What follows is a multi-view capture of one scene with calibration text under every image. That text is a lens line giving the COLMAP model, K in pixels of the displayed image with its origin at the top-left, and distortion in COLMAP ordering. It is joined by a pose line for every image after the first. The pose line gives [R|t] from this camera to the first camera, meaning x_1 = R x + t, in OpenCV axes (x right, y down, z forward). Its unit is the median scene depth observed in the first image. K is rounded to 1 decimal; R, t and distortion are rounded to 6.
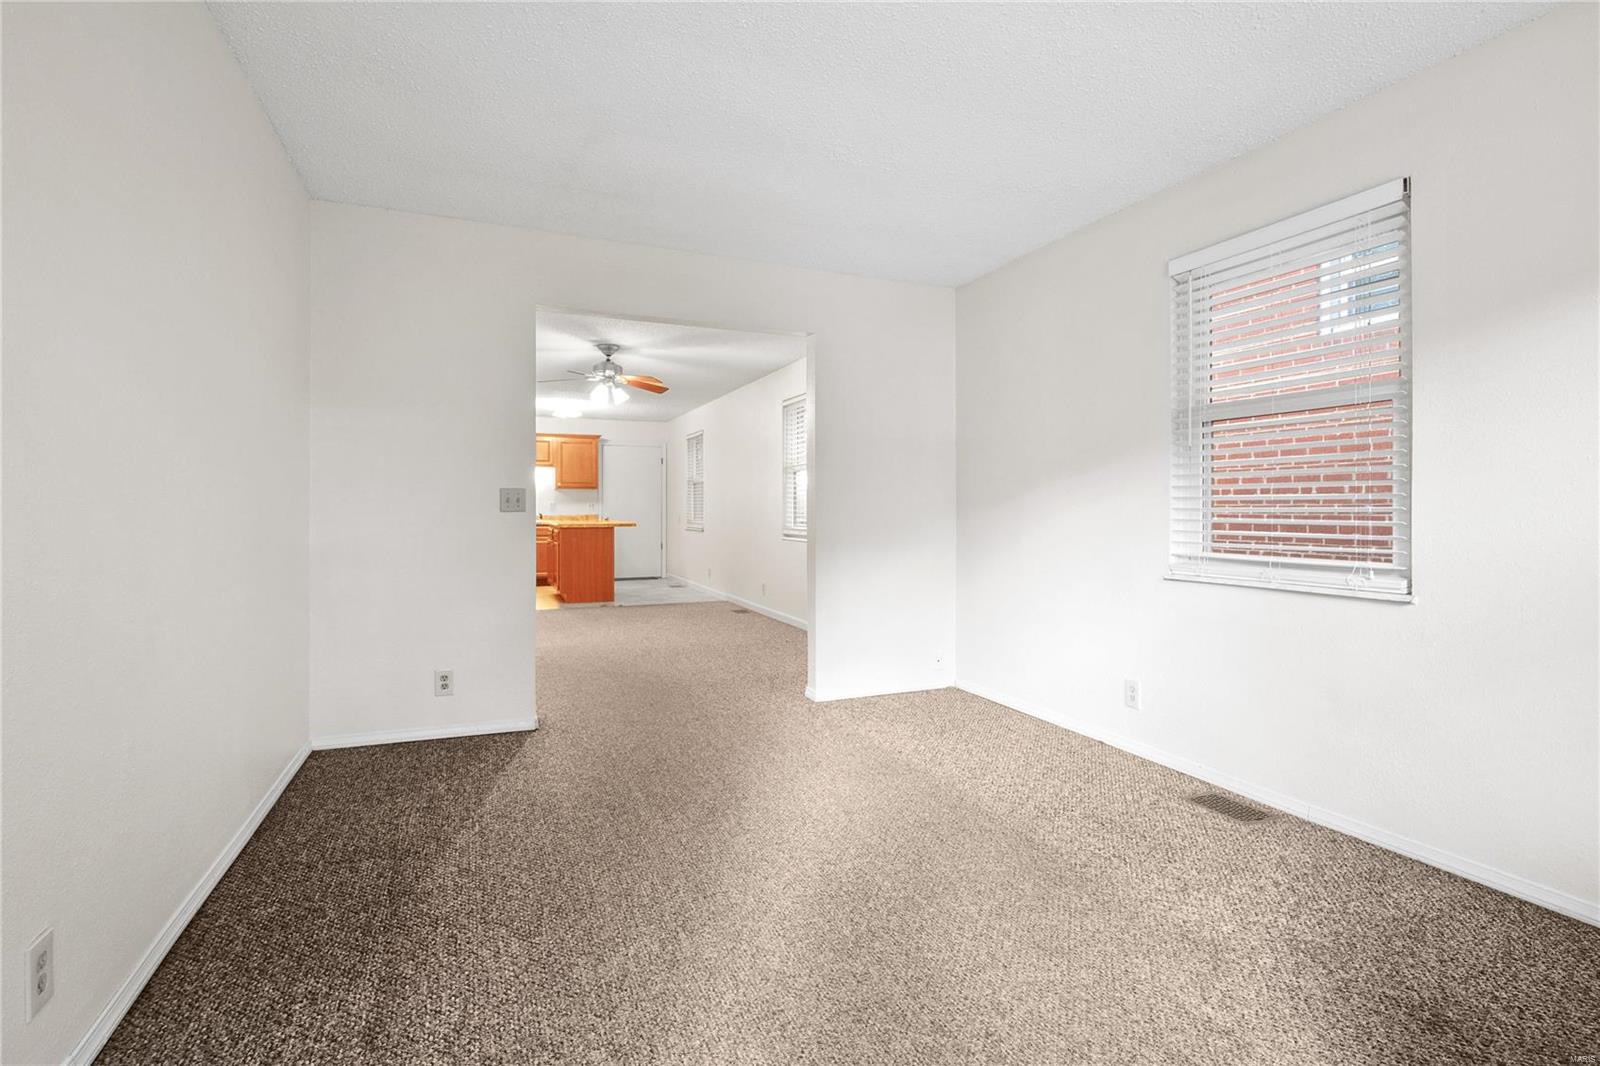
lens RADIAL K [[752.2, 0, 801.6], [0, 752.2, 516.4], [0, 0, 1]] dist [-0.013756, 0.001116]
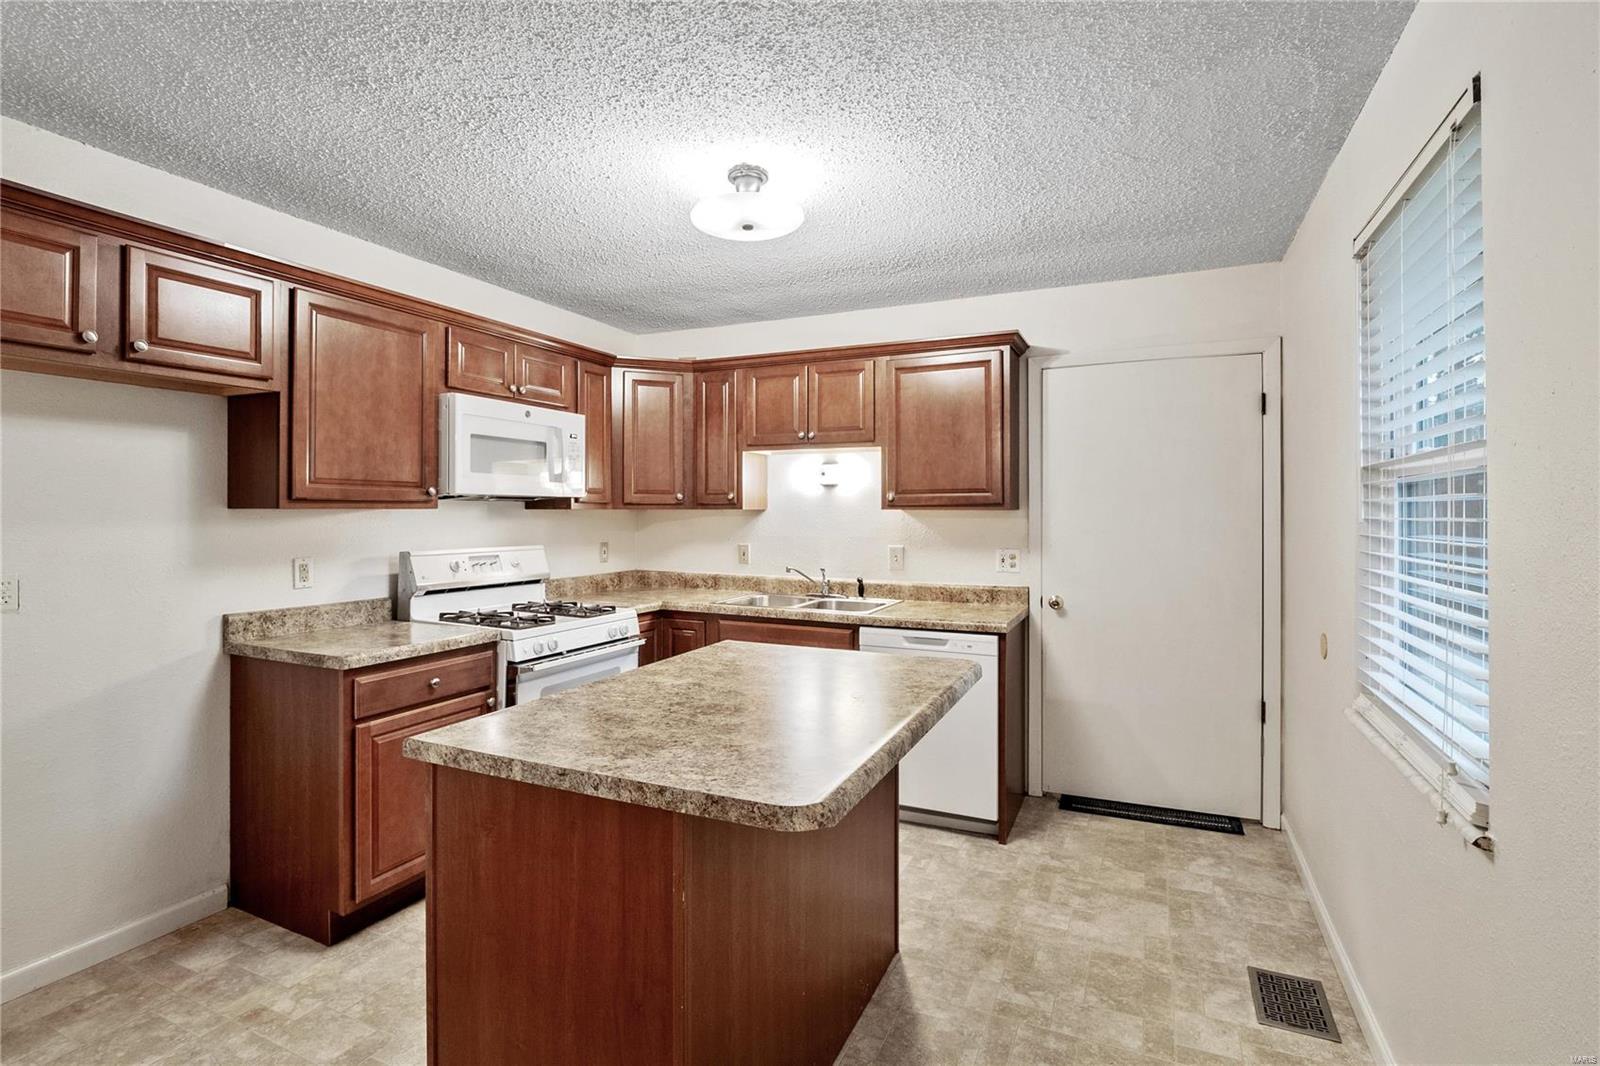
lens RADIAL K [[752.2, 0, 793.5], [0, 752.2, 511.3], [0, 0, 1]] dist [-0.013756, 0.001116]
pose [[0.667679, -0.000042, -0.744449, -0.117137], [-0.007083, 0.999954, -0.006409, -0.037866], [0.744415, 0.009552, 0.667649, 0.832928]]
